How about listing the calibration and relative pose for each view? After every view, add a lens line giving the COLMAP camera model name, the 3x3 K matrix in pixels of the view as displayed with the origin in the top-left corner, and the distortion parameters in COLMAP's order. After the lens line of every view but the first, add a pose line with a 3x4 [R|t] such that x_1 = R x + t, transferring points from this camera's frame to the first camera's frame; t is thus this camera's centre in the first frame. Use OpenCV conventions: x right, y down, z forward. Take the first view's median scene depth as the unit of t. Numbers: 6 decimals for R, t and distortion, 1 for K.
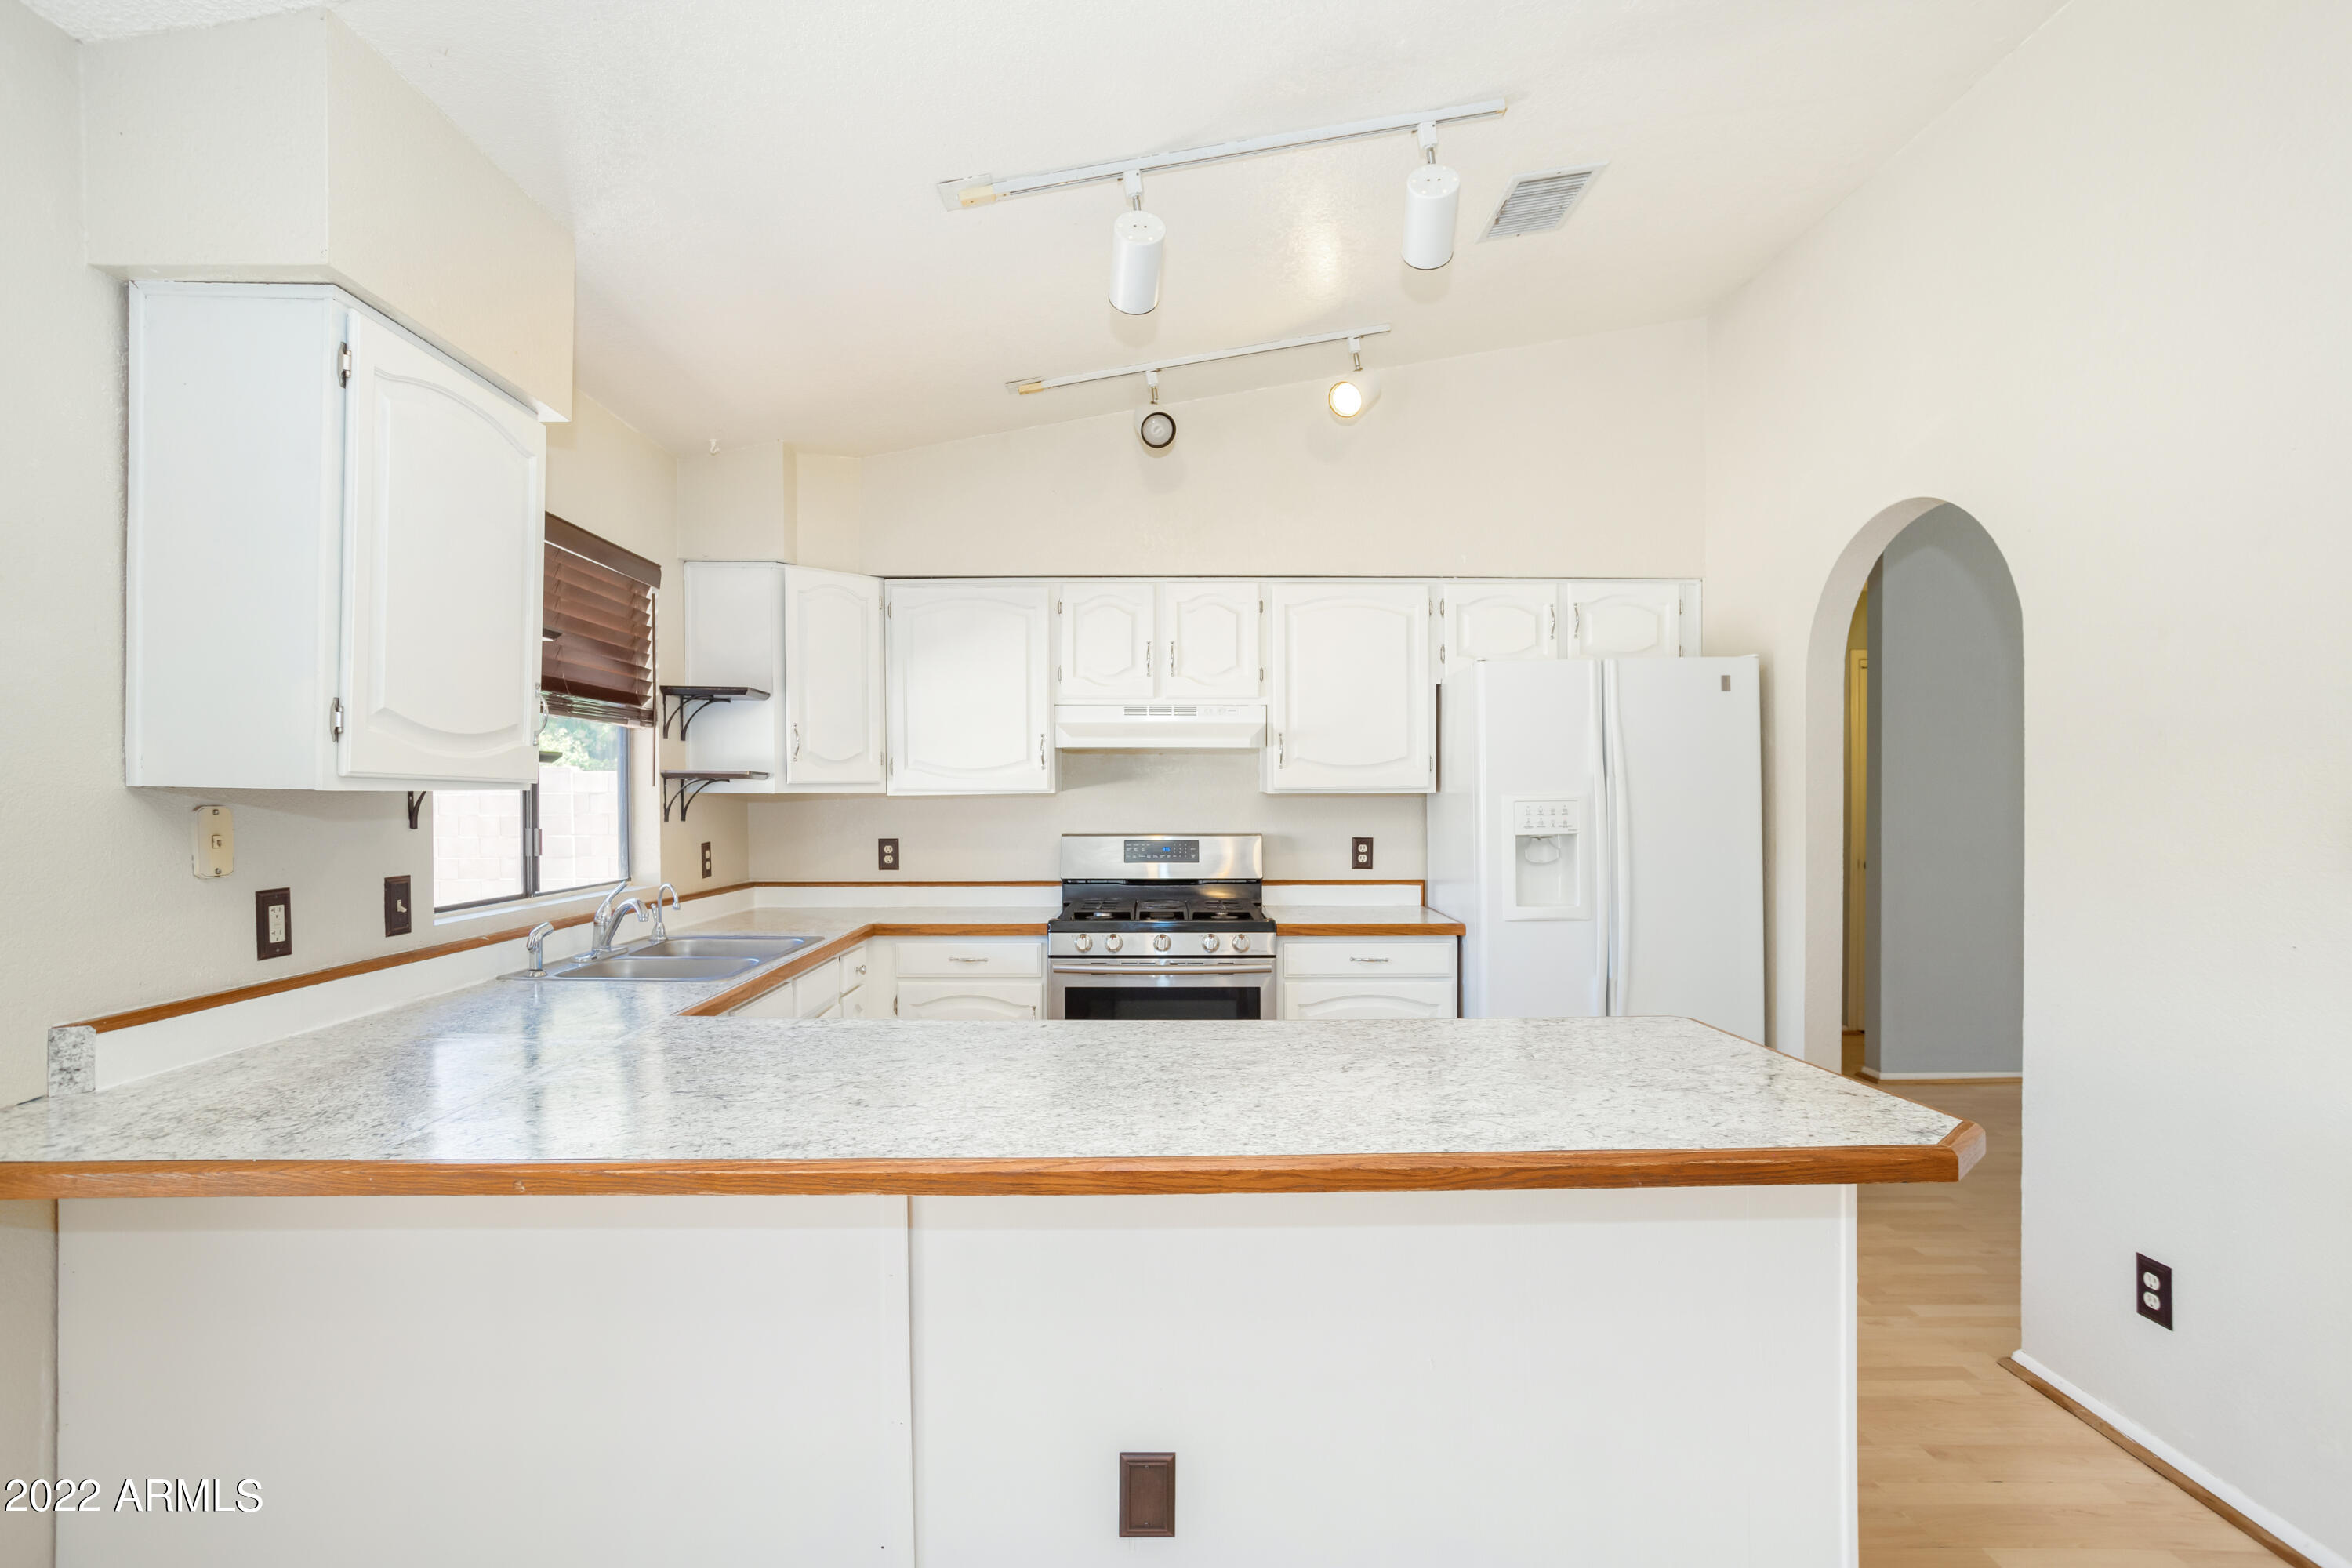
lens RADIAL K [[1193.0, 0, 1159.0], [0, 1193.0, 794.1], [0, 0, 1]] dist [-0.006053, 0.001198]
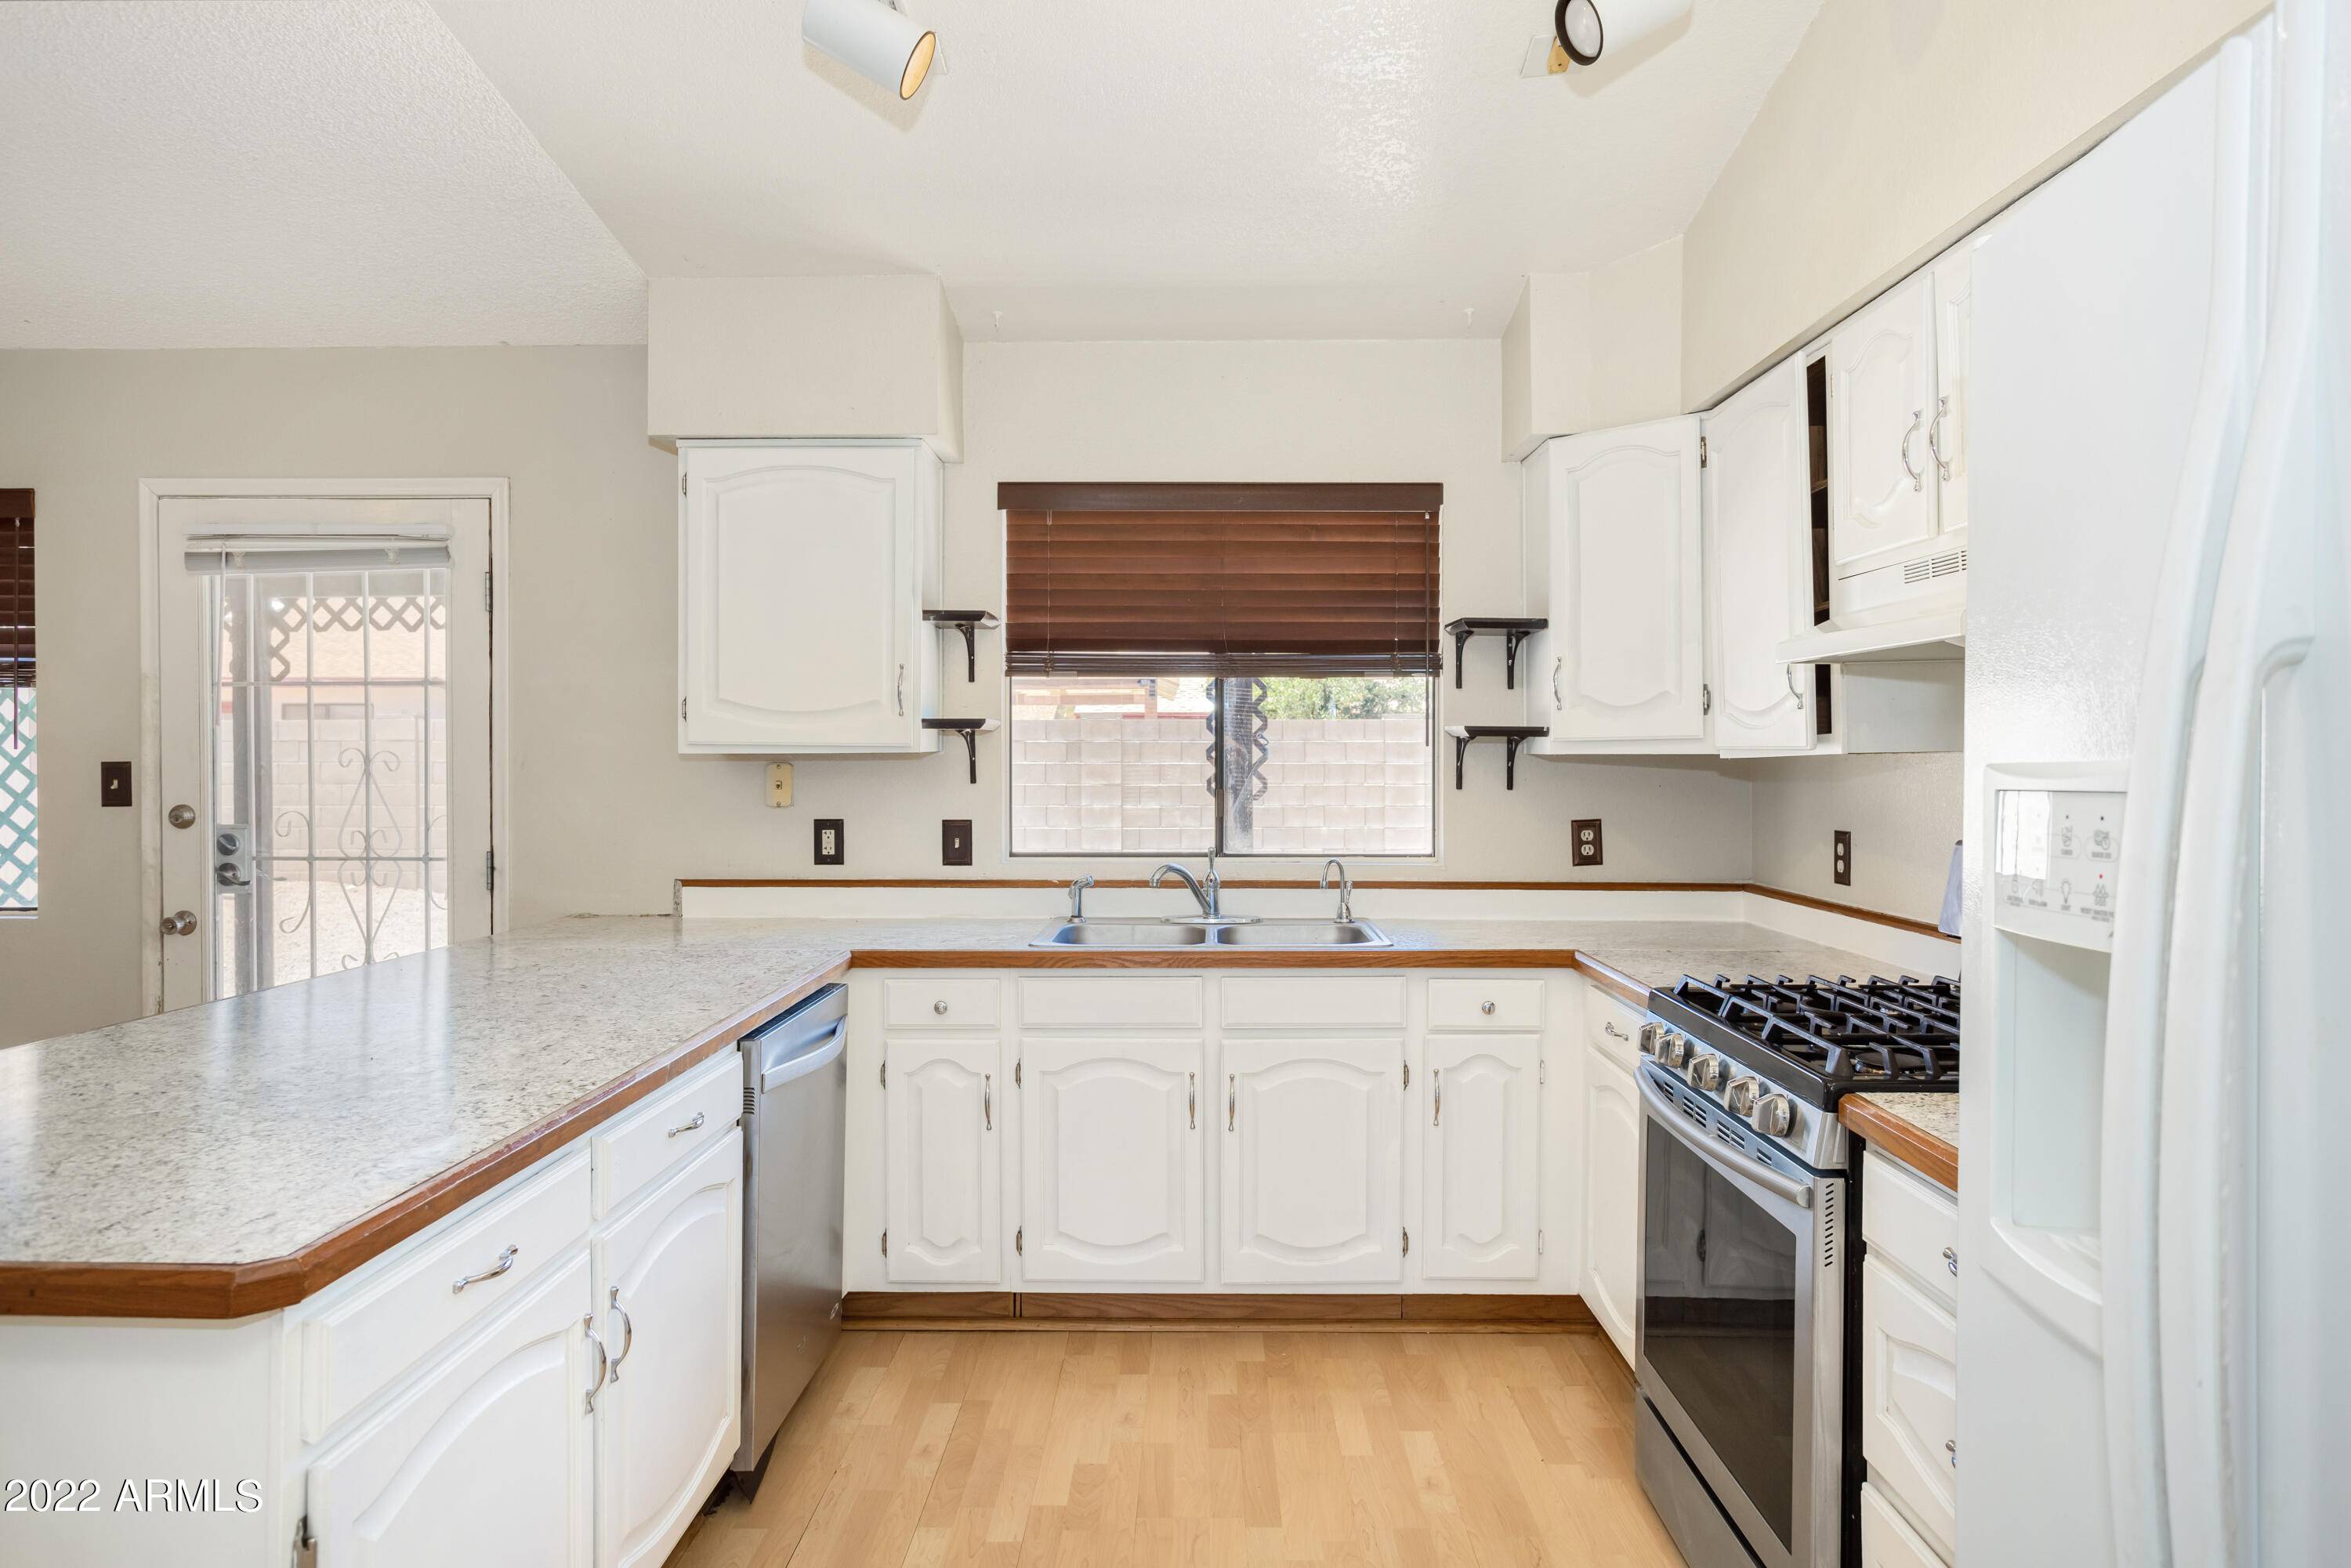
lens RADIAL K [[1439.8, 0, 1183.7], [0, 1439.8, 780.8], [0, 0, 1]] dist [-0.017976, 0.005358]
pose [[-0.041809, 0.017474, -0.998973, 0.909667], [-0.000145, 0.999847, 0.017496, -0.000278], [0.999126, 0.000877, -0.041800, 1.311201]]
